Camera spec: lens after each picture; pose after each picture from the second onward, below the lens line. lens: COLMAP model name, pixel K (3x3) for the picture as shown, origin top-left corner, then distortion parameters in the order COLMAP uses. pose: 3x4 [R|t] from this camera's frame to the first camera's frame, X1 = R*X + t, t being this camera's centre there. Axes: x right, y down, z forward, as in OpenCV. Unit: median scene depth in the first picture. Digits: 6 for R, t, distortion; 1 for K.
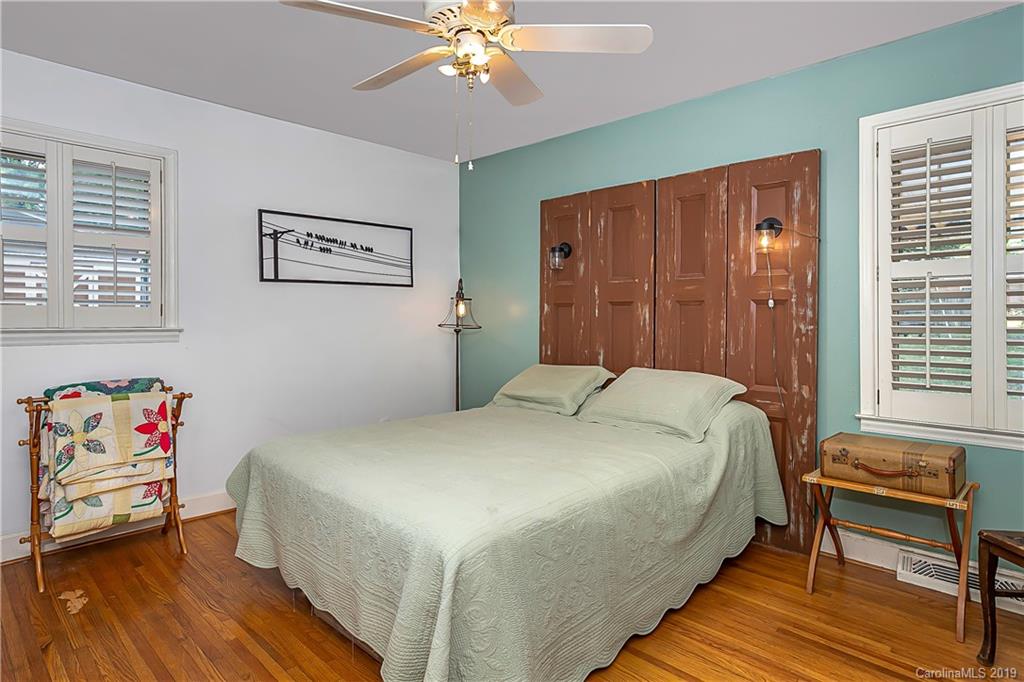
lens RADIAL K [[580.0, 0, 511.0], [0, 580.0, 319.3], [0, 0, 1]] dist [0.003127, 0.000925]
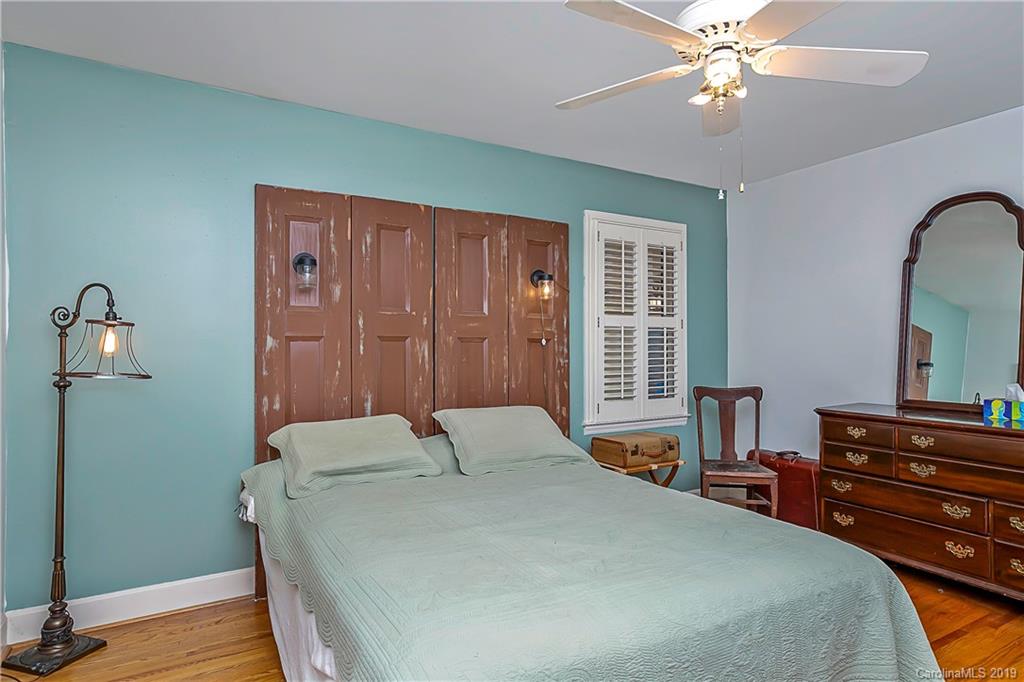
lens RADIAL K [[588.1, 0, 513.0], [0, 588.1, 354.9], [0, 0, 1]] dist [-0.000913, 0.000836]
pose [[0.267960, -0.009327, 0.963385, -0.694348], [0.008594, 0.999936, 0.007290, -0.009099], [-0.963392, 0.006326, 0.268023, 0.689822]]
